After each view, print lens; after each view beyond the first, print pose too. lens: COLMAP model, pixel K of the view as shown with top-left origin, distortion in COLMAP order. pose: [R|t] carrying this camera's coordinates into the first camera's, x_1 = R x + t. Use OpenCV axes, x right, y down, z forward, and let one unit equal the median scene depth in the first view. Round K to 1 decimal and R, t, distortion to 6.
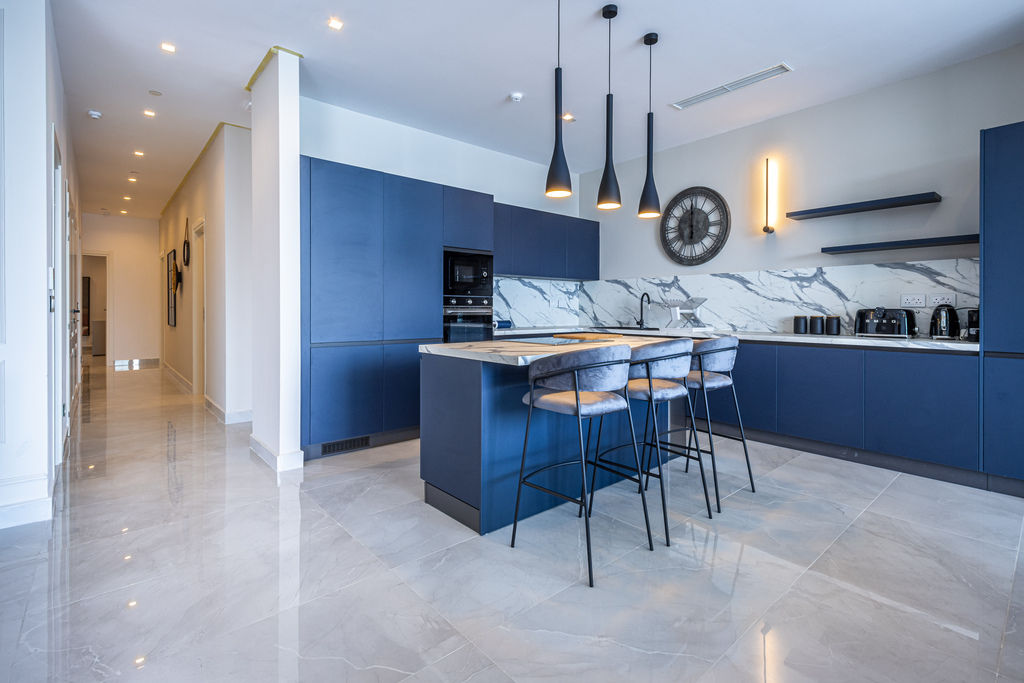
lens RADIAL K [[473.8, 0, 512.2], [0, 473.8, 336.6], [0, 0, 1]] dist [0.014221, -0.000562]
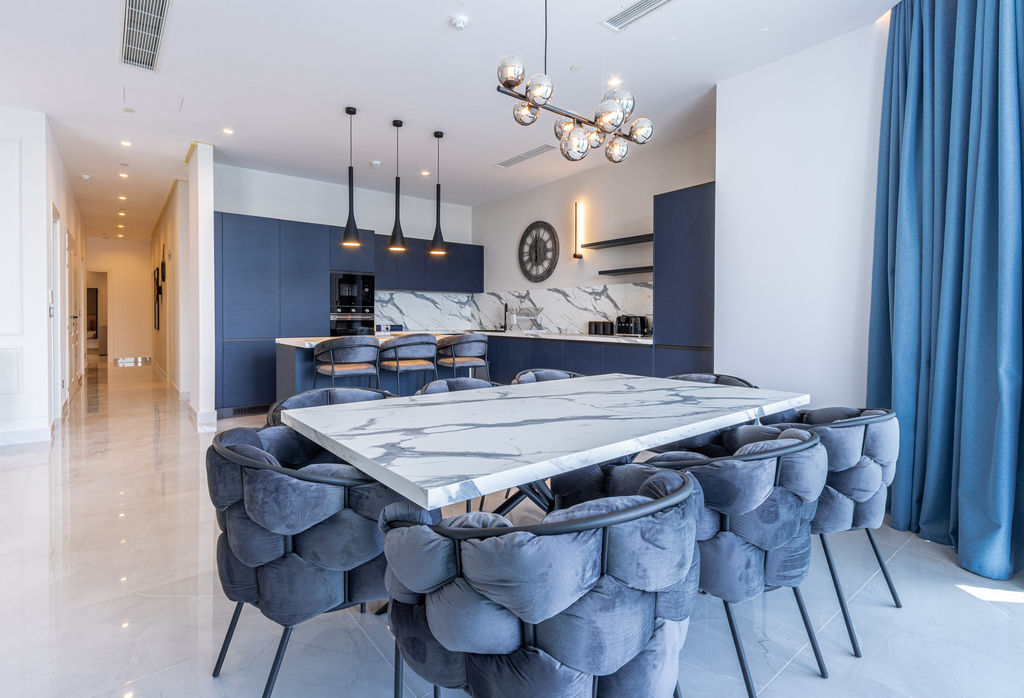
lens RADIAL K [[495.6, 0, 512.0], [0, 495.6, 349.0], [0, 0, 1]] dist [0.017753, 0.000583]
pose [[0.998778, 0.003756, -0.049272, 0.392880], [-0.003391, 0.999966, 0.007479, 0.022577], [0.049298, -0.007303, 0.998757, -0.359654]]
